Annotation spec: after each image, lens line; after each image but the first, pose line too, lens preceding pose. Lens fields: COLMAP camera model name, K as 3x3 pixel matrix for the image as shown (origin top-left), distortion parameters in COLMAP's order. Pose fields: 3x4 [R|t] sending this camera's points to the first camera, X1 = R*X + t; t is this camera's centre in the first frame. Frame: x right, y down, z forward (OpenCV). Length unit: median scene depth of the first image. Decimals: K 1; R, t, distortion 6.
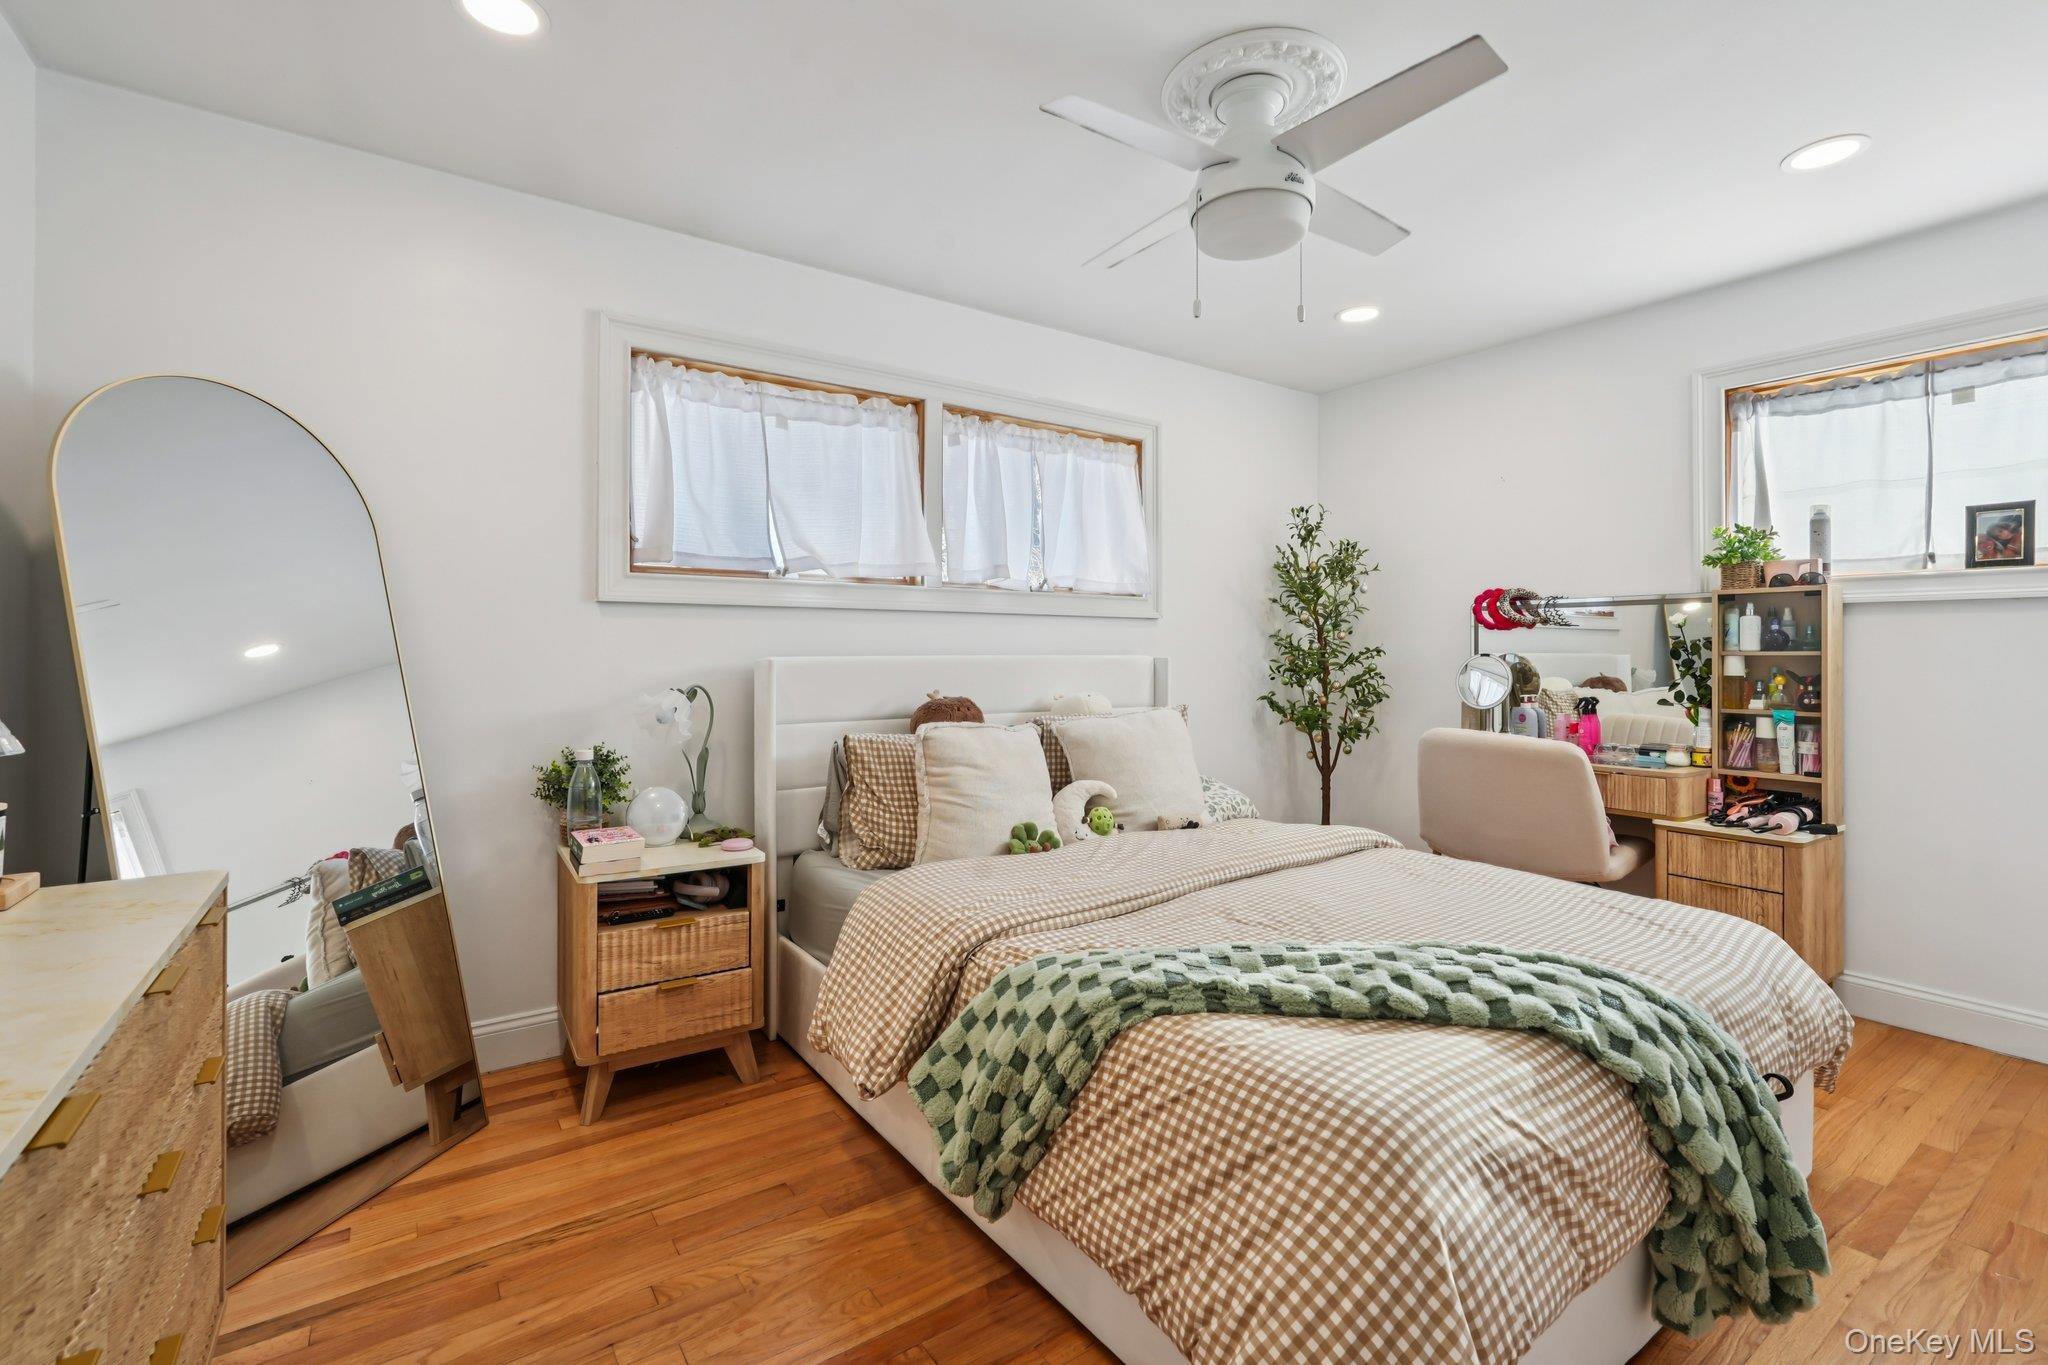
lens RADIAL K [[905.6, 0, 1028.3], [0, 905.6, 667.7], [0, 0, 1]] dist [-0.017583, 0.009820]
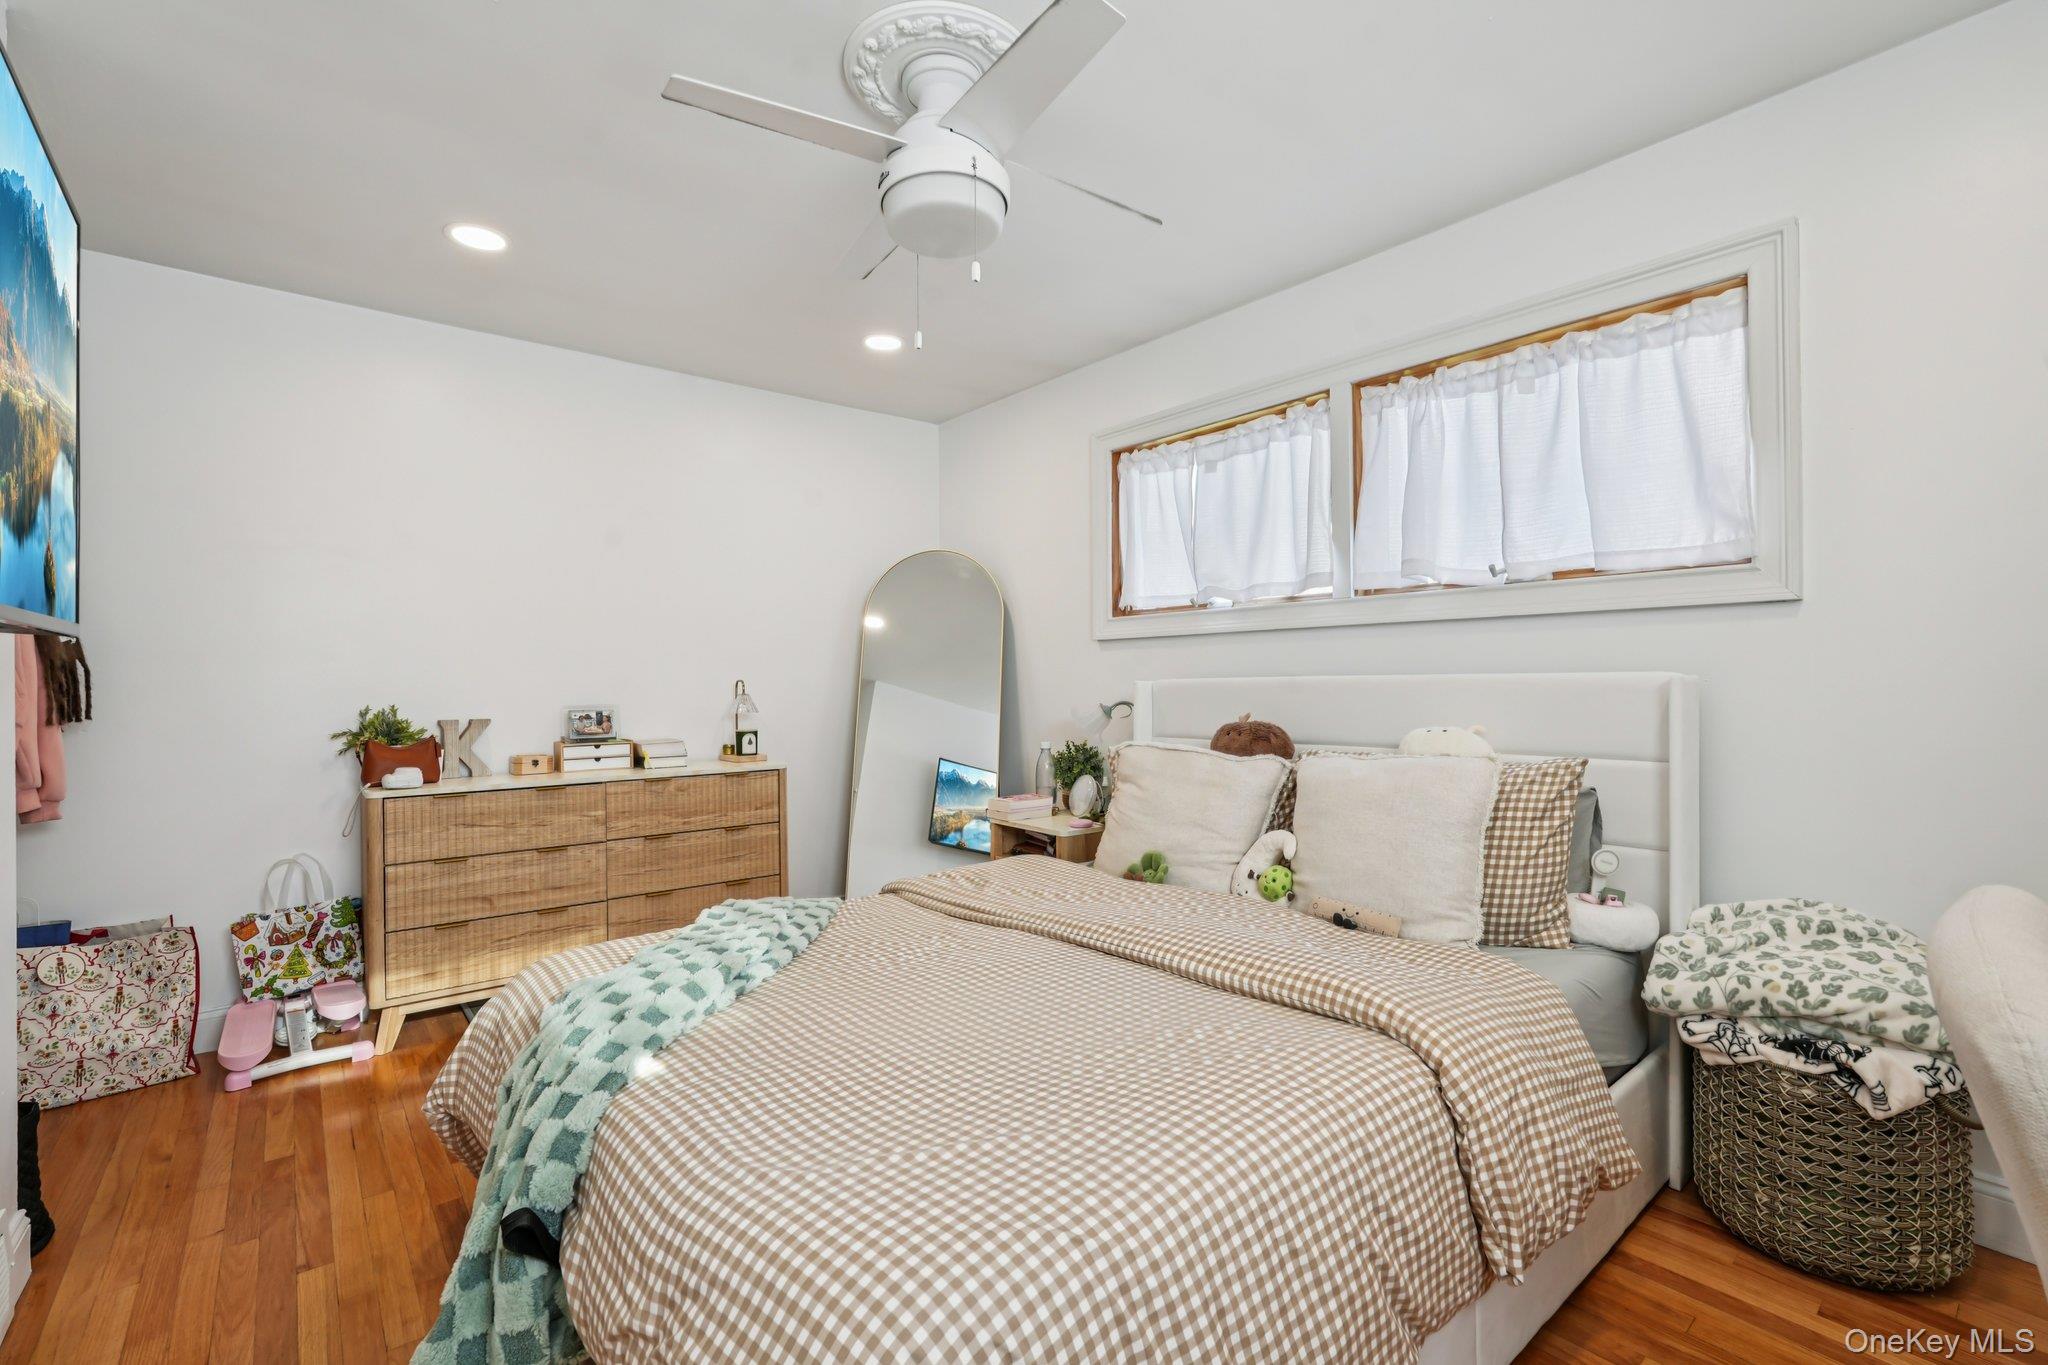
lens RADIAL K [[905.6, 0, 1028.3], [0, 905.6, 667.7], [0, 0, 1]] dist [-0.017583, 0.009820]
pose [[0.116500, -0.014123, -0.993090, 0.729664], [0.002039, 0.999900, -0.013981, -0.009189], [0.993189, -0.000396, 0.116517, 0.588454]]
